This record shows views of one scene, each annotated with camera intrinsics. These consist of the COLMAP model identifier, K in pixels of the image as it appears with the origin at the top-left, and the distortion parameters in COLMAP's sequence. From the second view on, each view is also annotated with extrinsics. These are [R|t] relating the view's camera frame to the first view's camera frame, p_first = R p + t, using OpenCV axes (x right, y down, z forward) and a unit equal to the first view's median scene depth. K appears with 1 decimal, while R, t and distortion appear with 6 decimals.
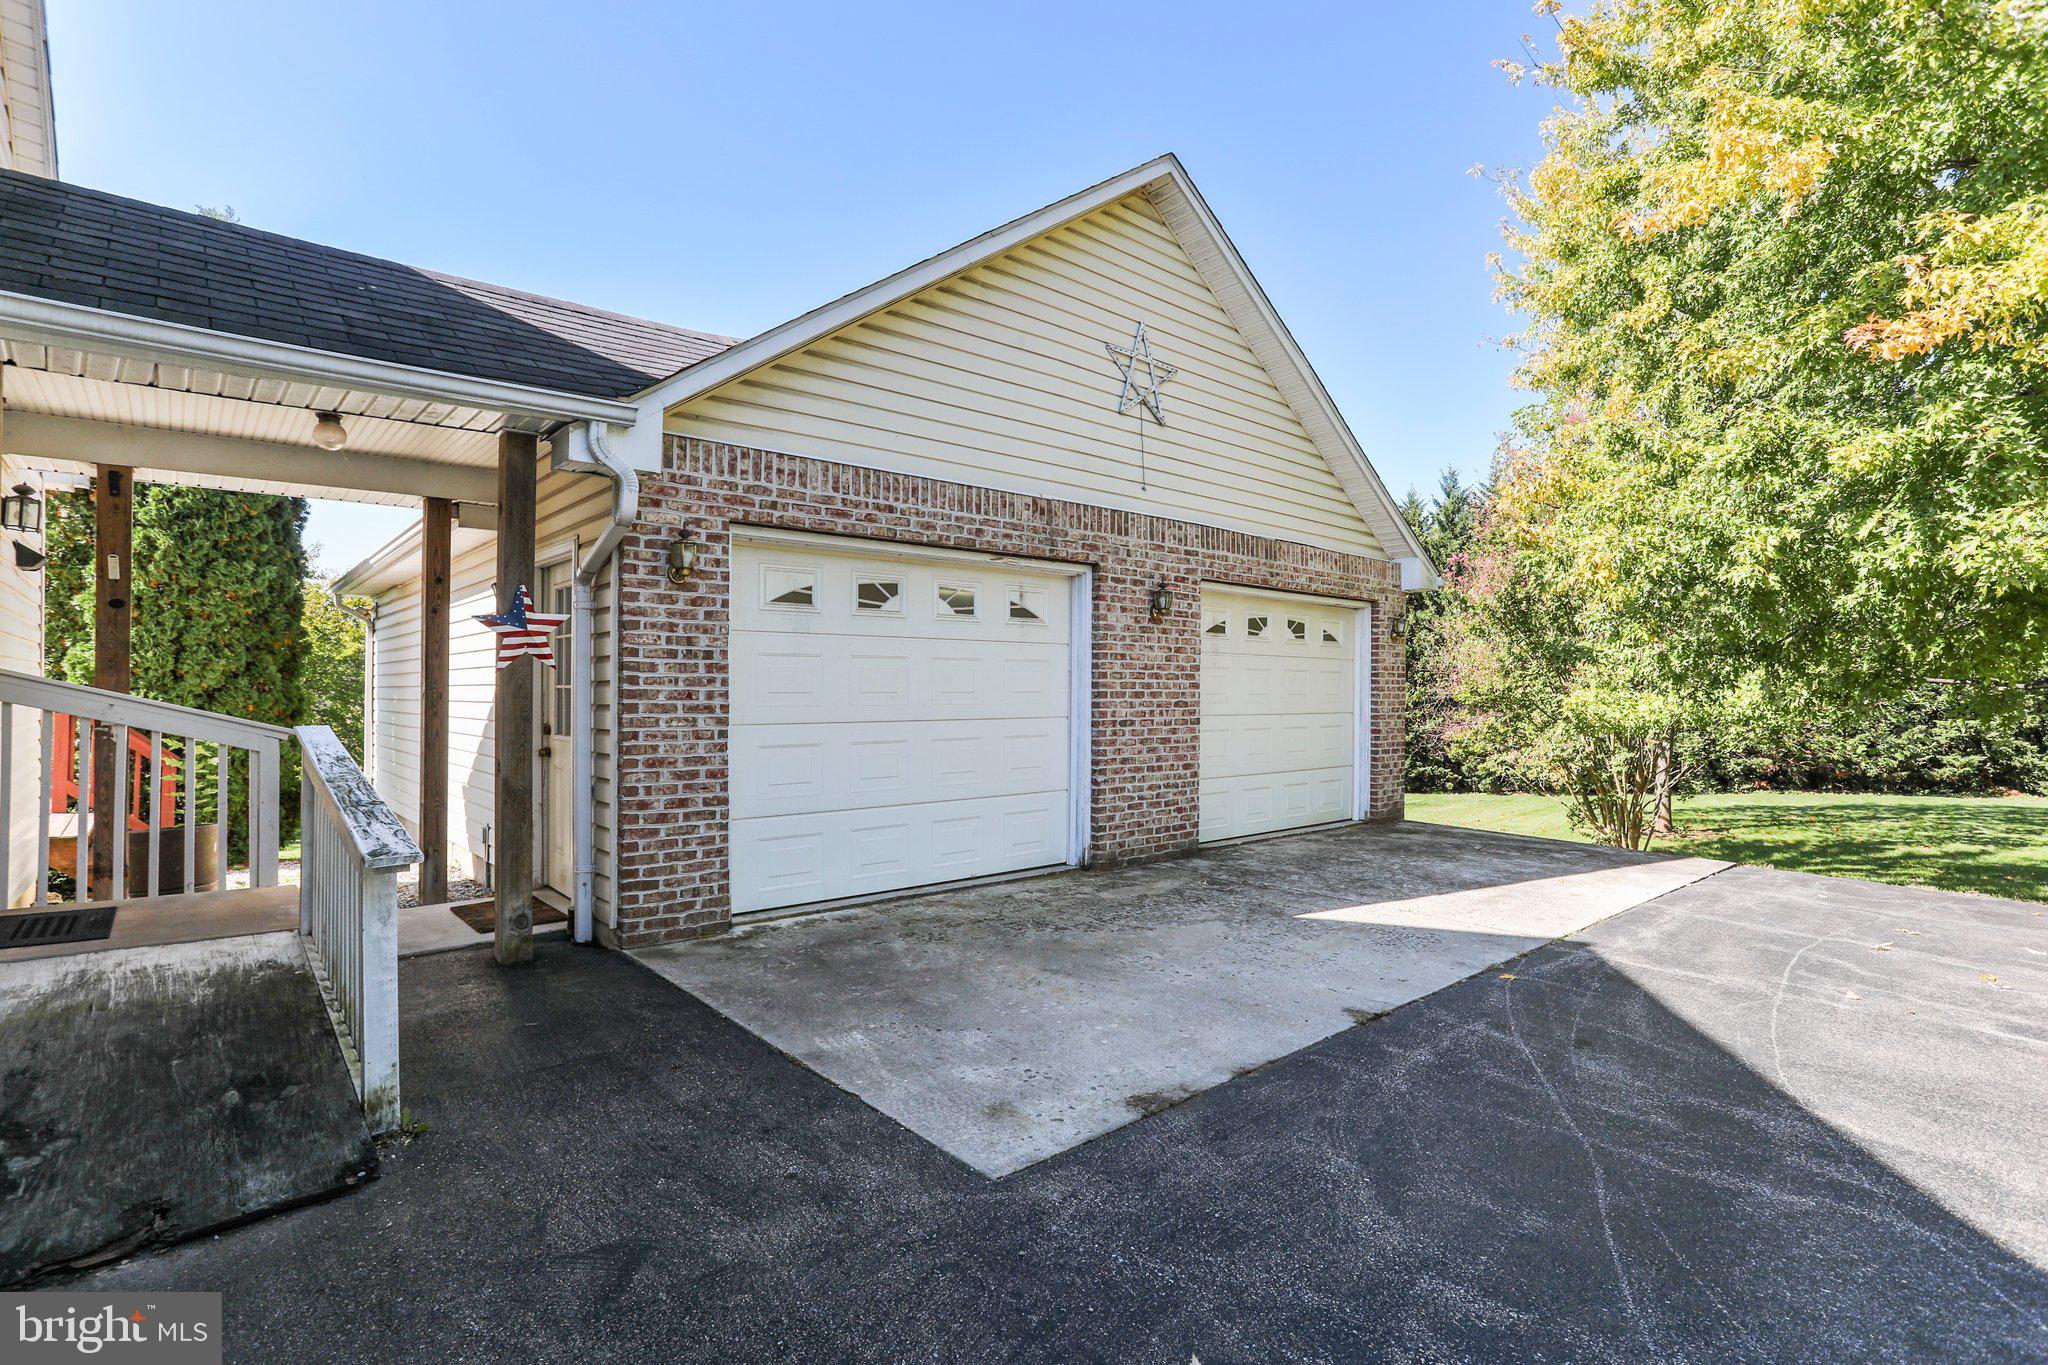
lens RADIAL K [[1012.0, 0, 1027.7], [0, 1012.0, 687.3], [0, 0, 1]] dist [-0.063084, 0.030742]
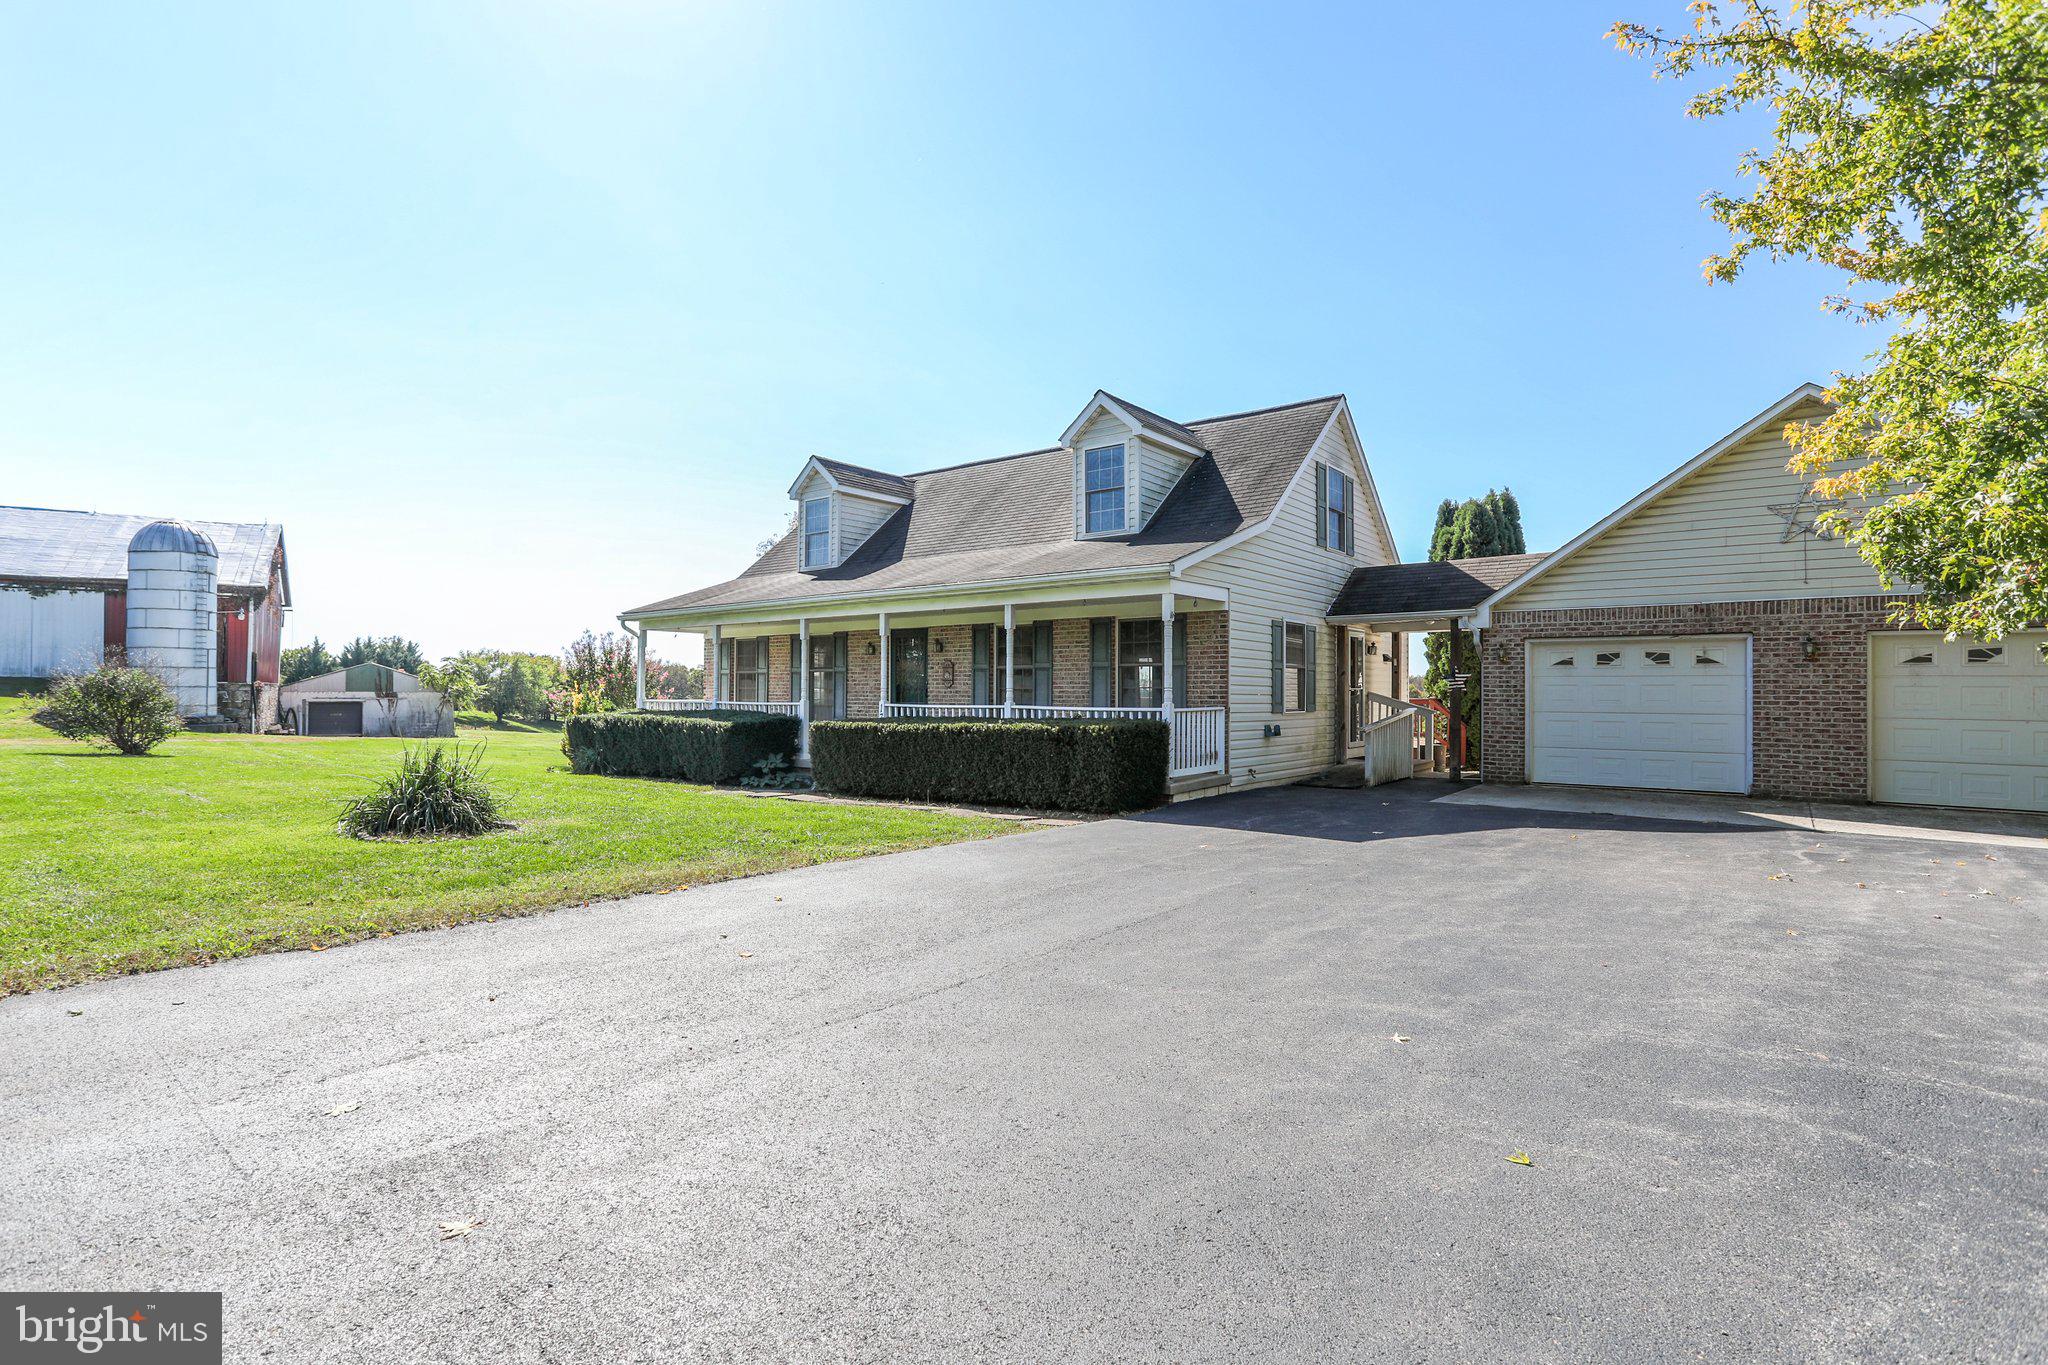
lens RADIAL K [[1012.0, 0, 1027.7], [0, 1012.0, 687.3], [0, 0, 1]] dist [-0.063084, 0.030742]
pose [[0.191024, -0.006943, -0.981561, 2.292805], [-0.002792, 0.999967, -0.007617, -0.005326], [0.981581, 0.004196, 0.190998, -0.931403]]
